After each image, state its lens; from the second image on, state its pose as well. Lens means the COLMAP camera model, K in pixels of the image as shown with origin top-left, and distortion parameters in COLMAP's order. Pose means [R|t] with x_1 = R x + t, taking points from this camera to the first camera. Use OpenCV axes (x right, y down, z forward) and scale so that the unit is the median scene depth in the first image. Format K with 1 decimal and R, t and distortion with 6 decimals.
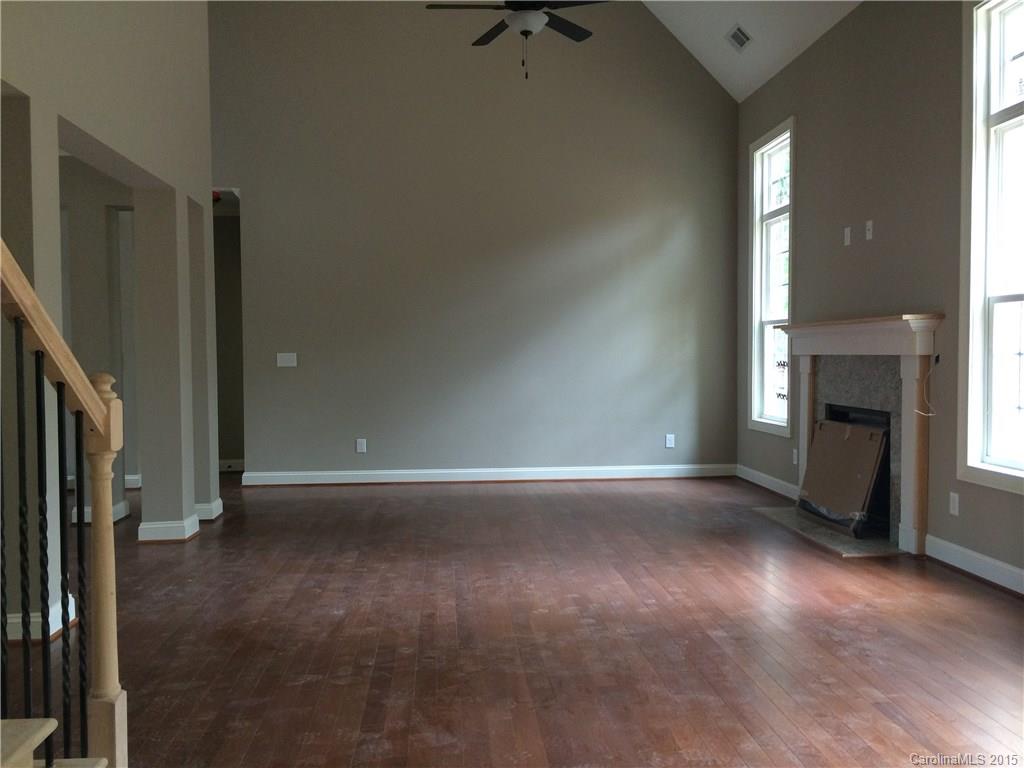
lens RADIAL K [[880.2, 0, 512.0], [0, 880.2, 384.0], [0, 0, 1]] dist [0.068553, -0.020206]
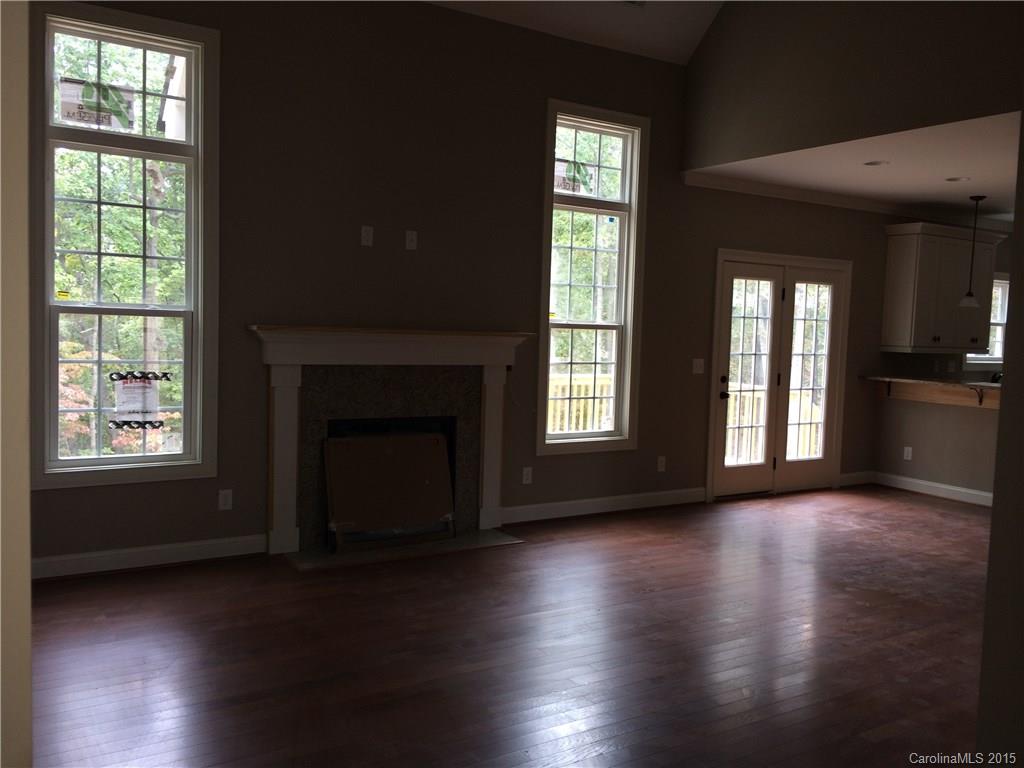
lens RADIAL K [[880.2, 0, 512.0], [0, 880.2, 384.0], [0, 0, 1]] dist [0.068553, -0.020206]
pose [[-0.467017, -0.077136, 0.880878, -0.723595], [0.007239, 0.995821, 0.091039, -0.137046], [-0.884219, 0.048894, -0.464507, 1.817252]]
